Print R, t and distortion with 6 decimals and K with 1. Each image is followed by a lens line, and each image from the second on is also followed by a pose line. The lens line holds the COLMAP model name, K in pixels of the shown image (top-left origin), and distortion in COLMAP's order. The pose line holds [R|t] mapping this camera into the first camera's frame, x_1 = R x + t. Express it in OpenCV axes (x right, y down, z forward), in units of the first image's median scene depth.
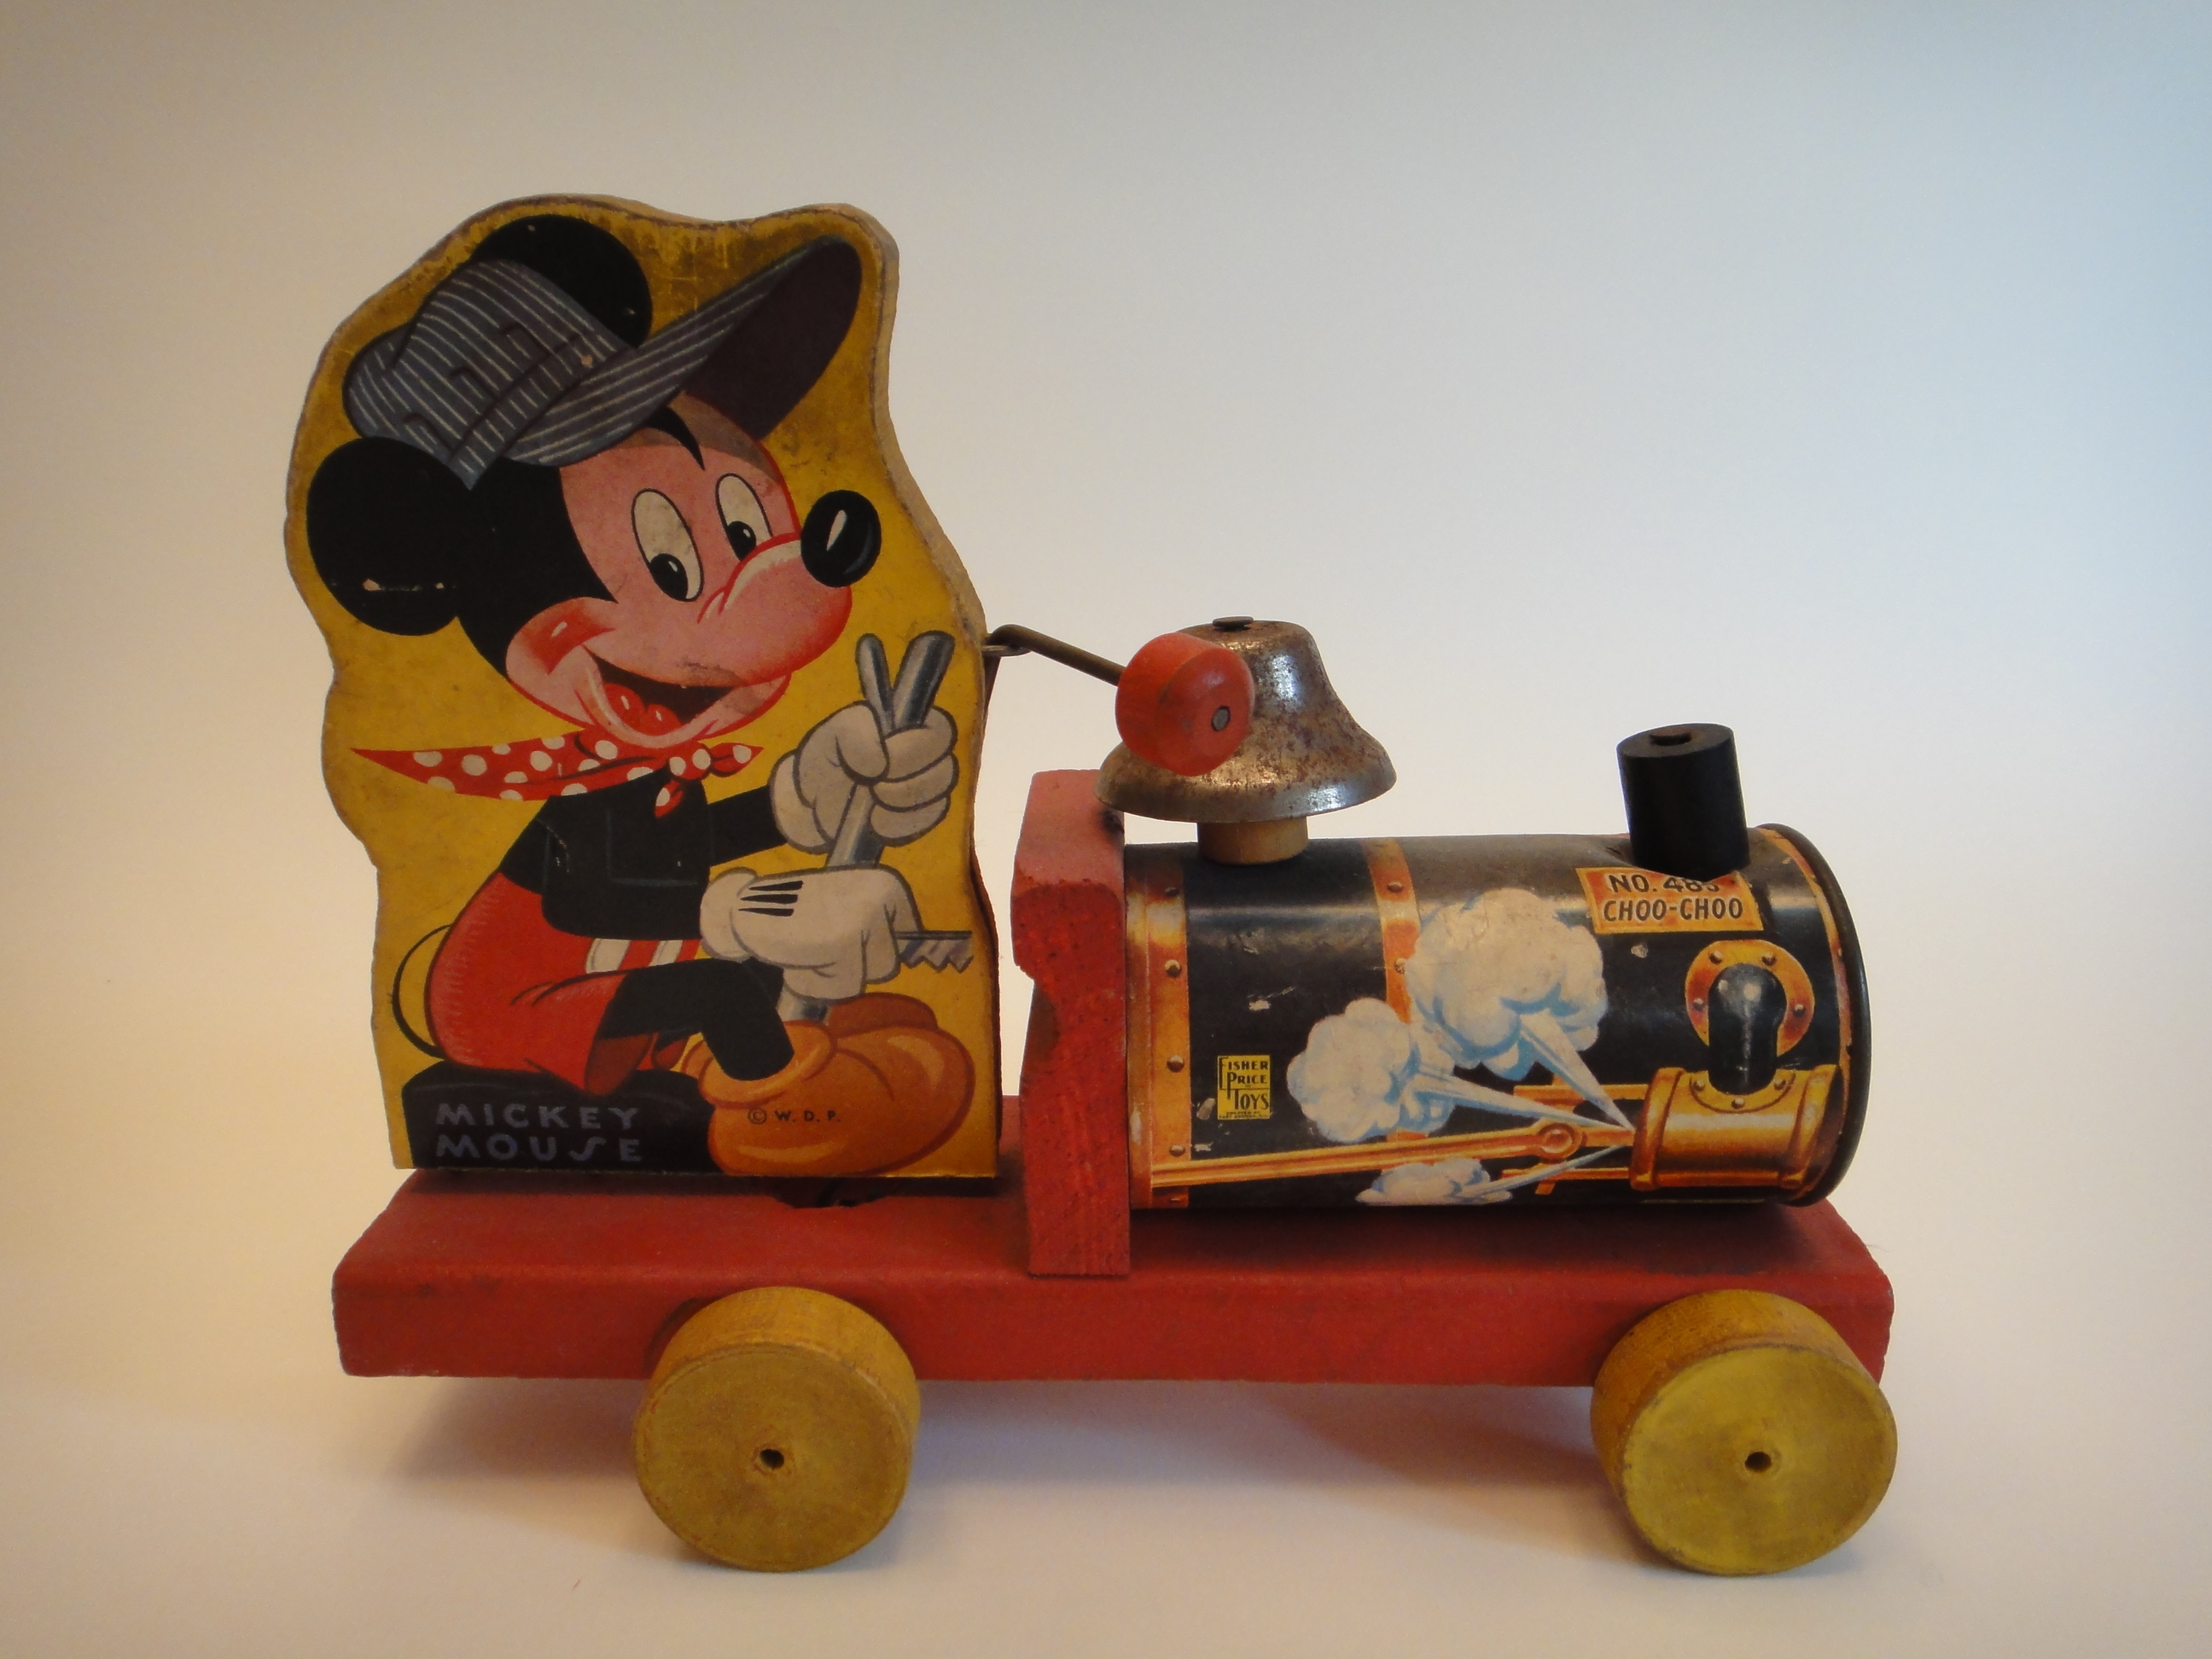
lens RADIAL K [[1666.1, 0, 1106.8], [0, 1666.1, 815.1], [0, 0, 1]] dist [0.034997, -0.014239]
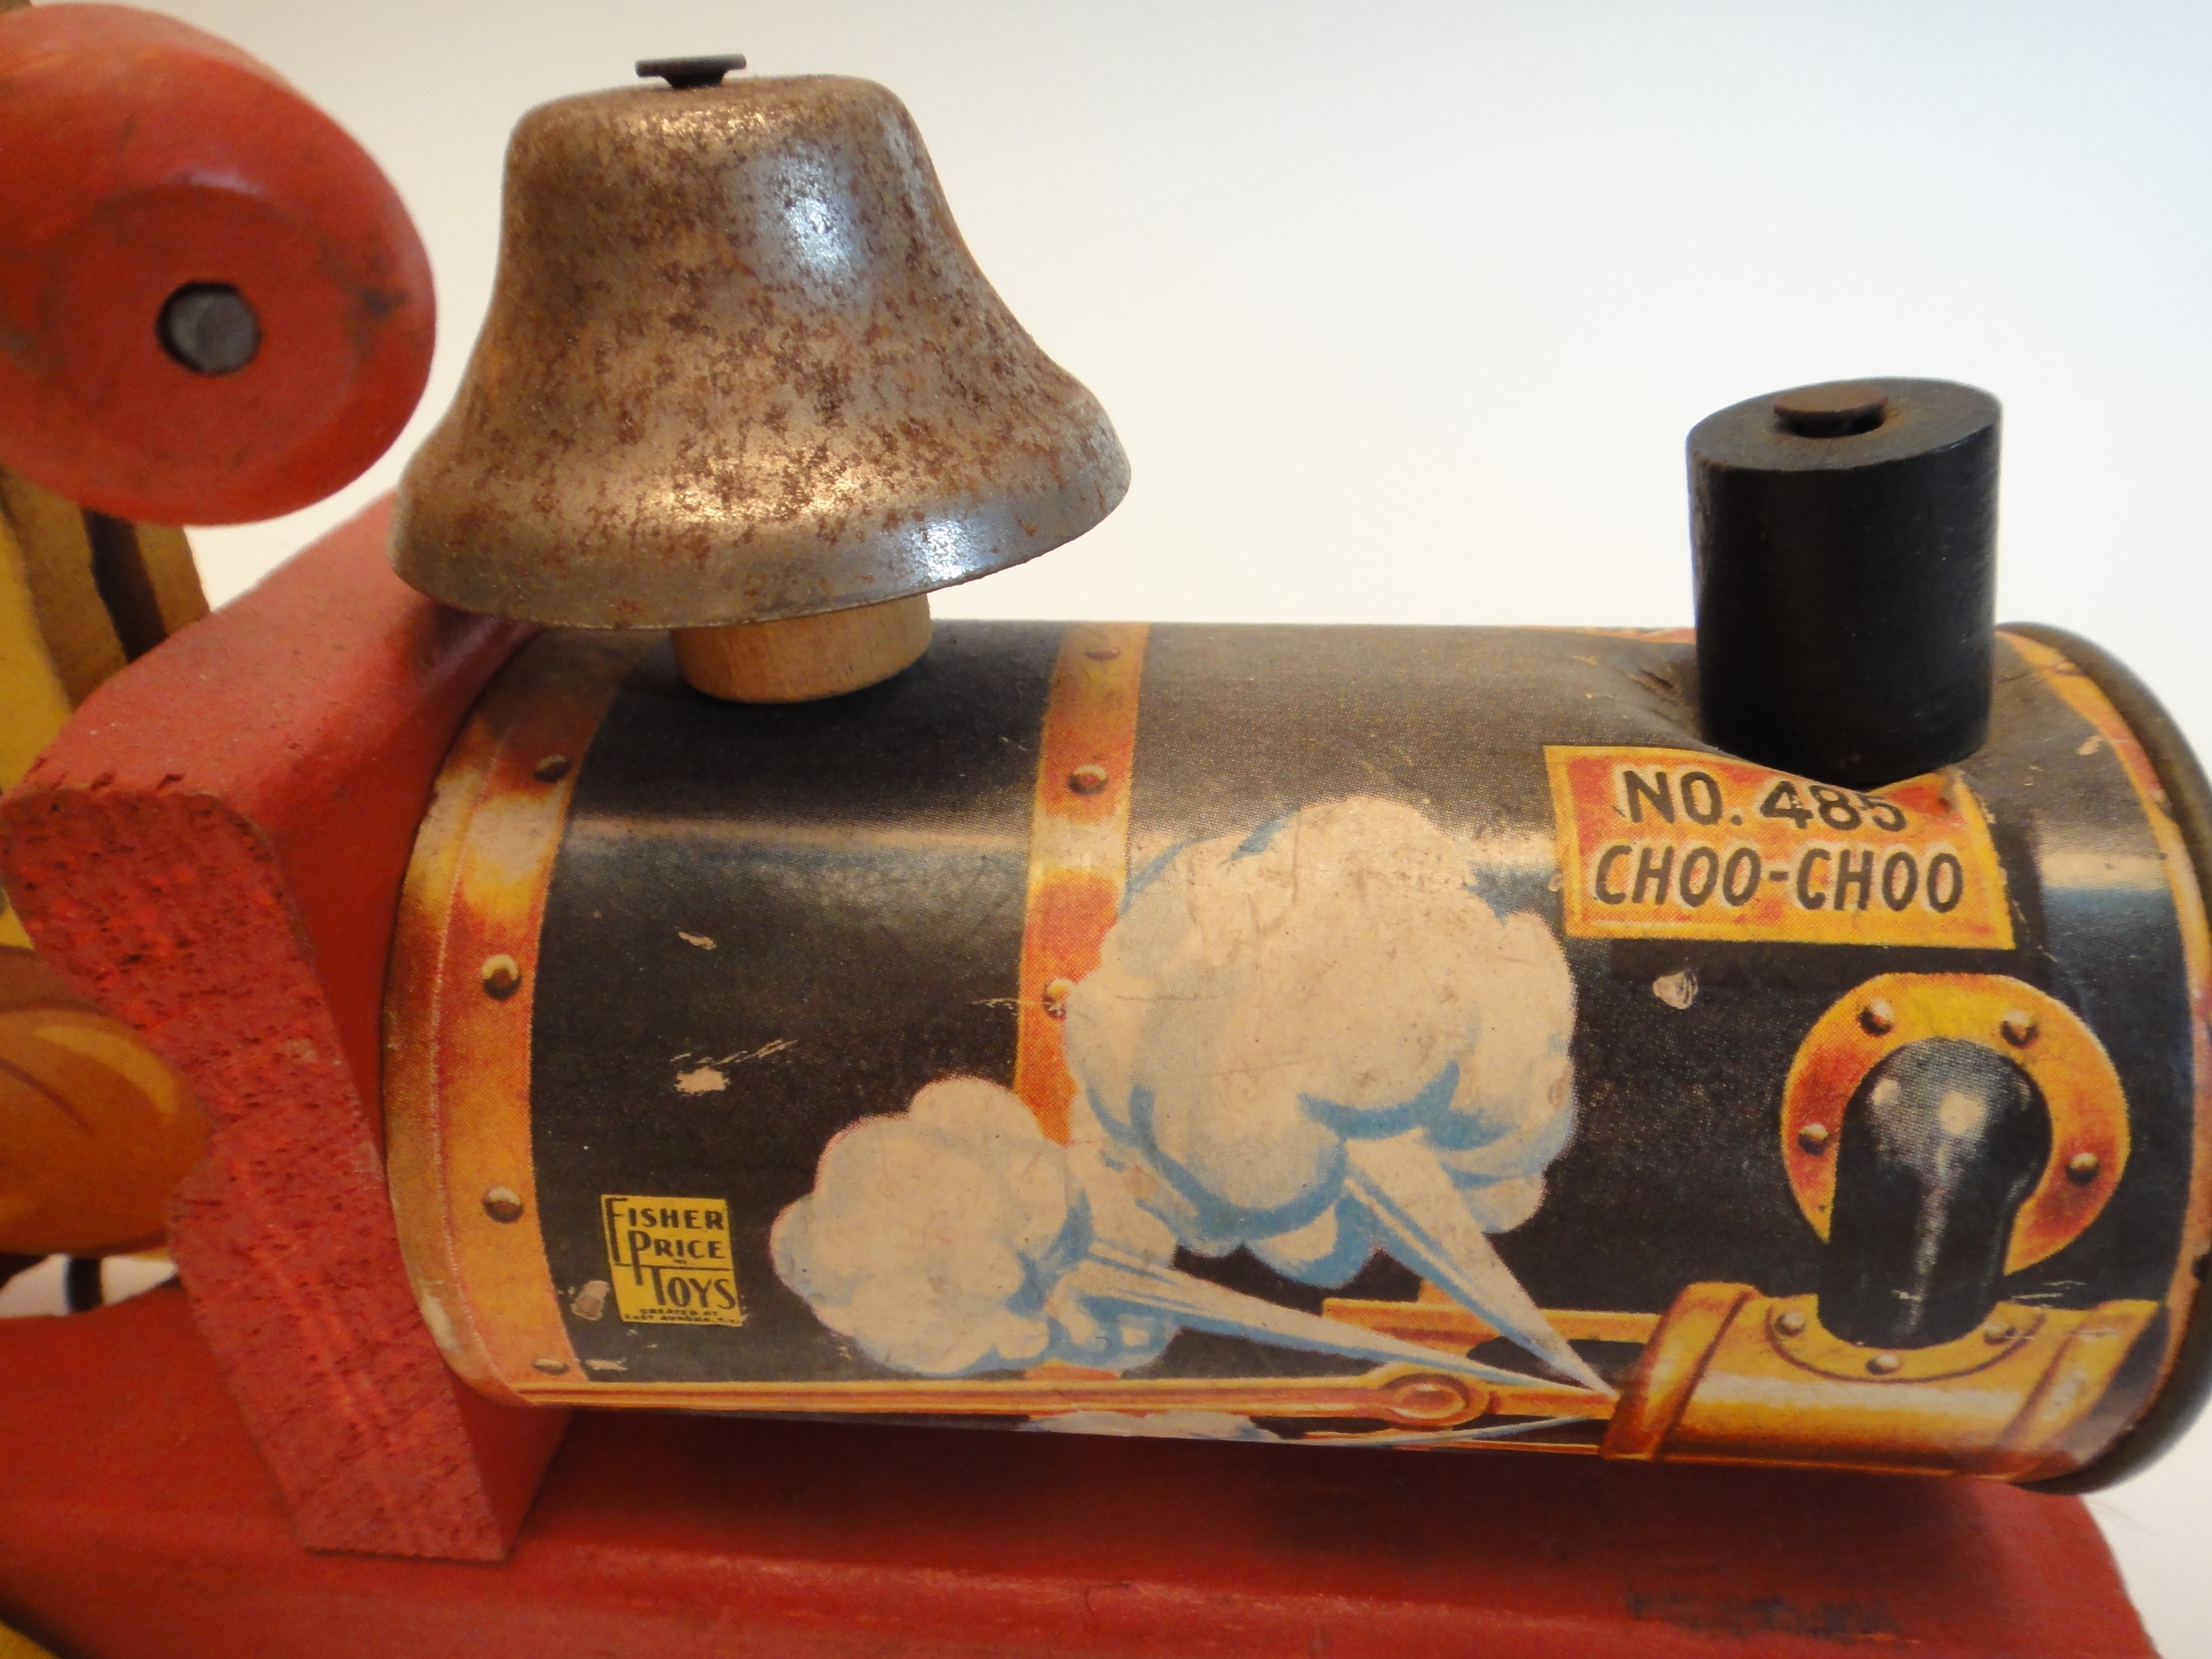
lens RADIAL K [[1666.1, 0, 1090.4], [0, 1666.1, 836.3], [0, 0, 1]] dist [0.034997, -0.014239]
pose [[0.997695, 0.041066, -0.054018, 0.203610], [-0.027154, 0.971179, 0.236800, -0.041063], [0.062186, -0.234787, 0.970056, 0.626124]]
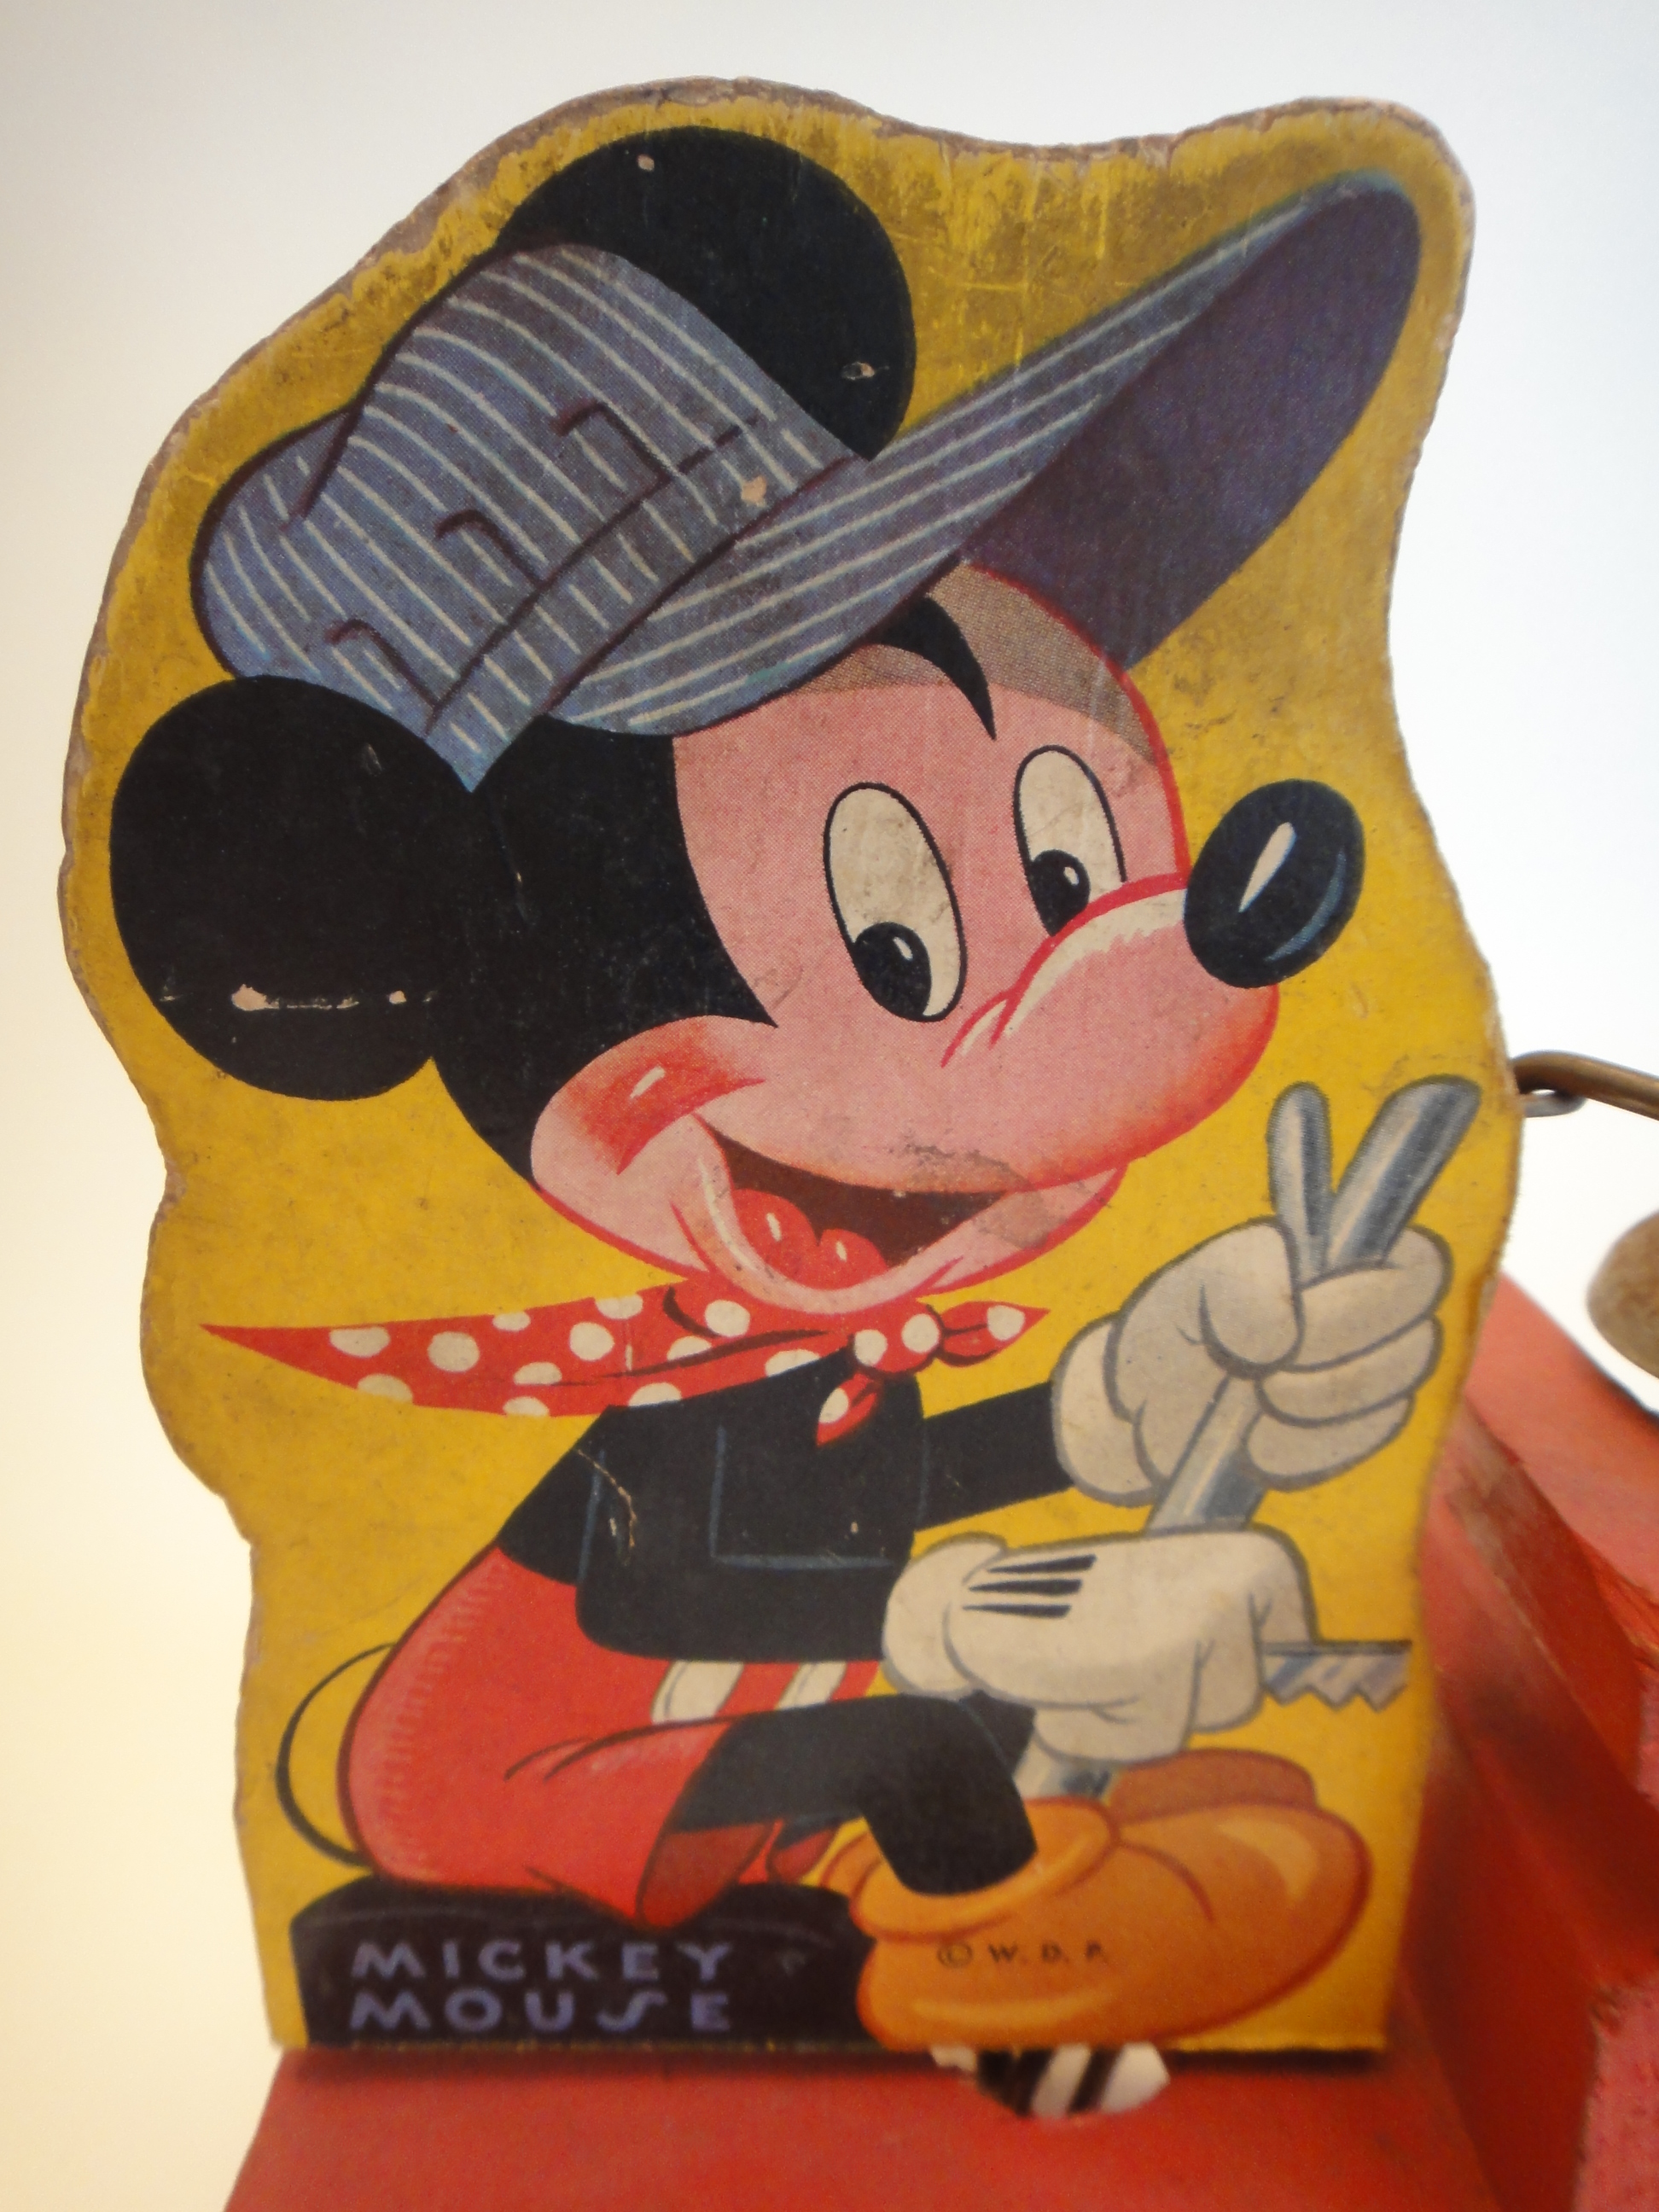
lens RADIAL K [[1666.1, 0, 881.5], [0, 1666.1, 1085.0], [0, 0, 1]] dist [0.034997, -0.014239]
pose [[0.999916, -0.011885, 0.005247, -0.255671], [0.011877, 0.999928, 0.001695, -0.106936], [-0.005266, -0.001633, 0.999985, 0.514536]]
